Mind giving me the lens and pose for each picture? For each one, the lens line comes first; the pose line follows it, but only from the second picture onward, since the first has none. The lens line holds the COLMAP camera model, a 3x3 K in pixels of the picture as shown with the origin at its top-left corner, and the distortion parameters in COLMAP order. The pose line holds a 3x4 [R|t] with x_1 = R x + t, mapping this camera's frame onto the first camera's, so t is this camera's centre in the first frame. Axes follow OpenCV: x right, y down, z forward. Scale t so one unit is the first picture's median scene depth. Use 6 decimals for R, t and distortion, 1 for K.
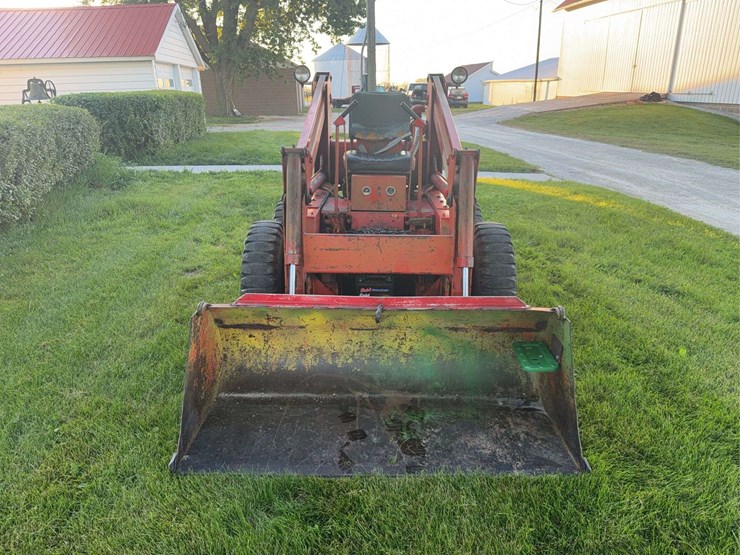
lens RADIAL K [[529.8, 0, 368.4], [0, 529.8, 278.4], [0, 0, 1]] dist [0.024675, -0.030296]
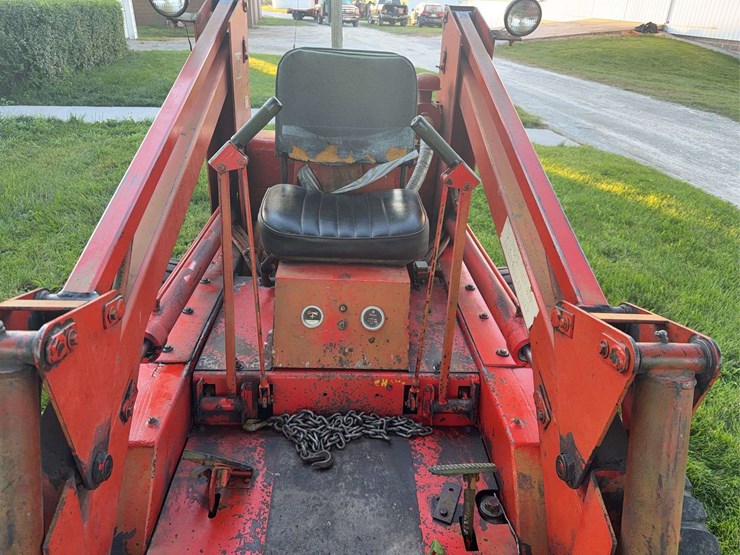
lens RADIAL K [[529.8, 0, 372.2], [0, 529.8, 280.5], [0, 0, 1]] dist [0.024675, -0.030296]
pose [[0.997047, 0.010275, 0.076103, 0.002787], [-0.020986, 0.989743, 0.141309, -0.063621], [-0.073870, -0.142489, 0.987036, 0.152436]]
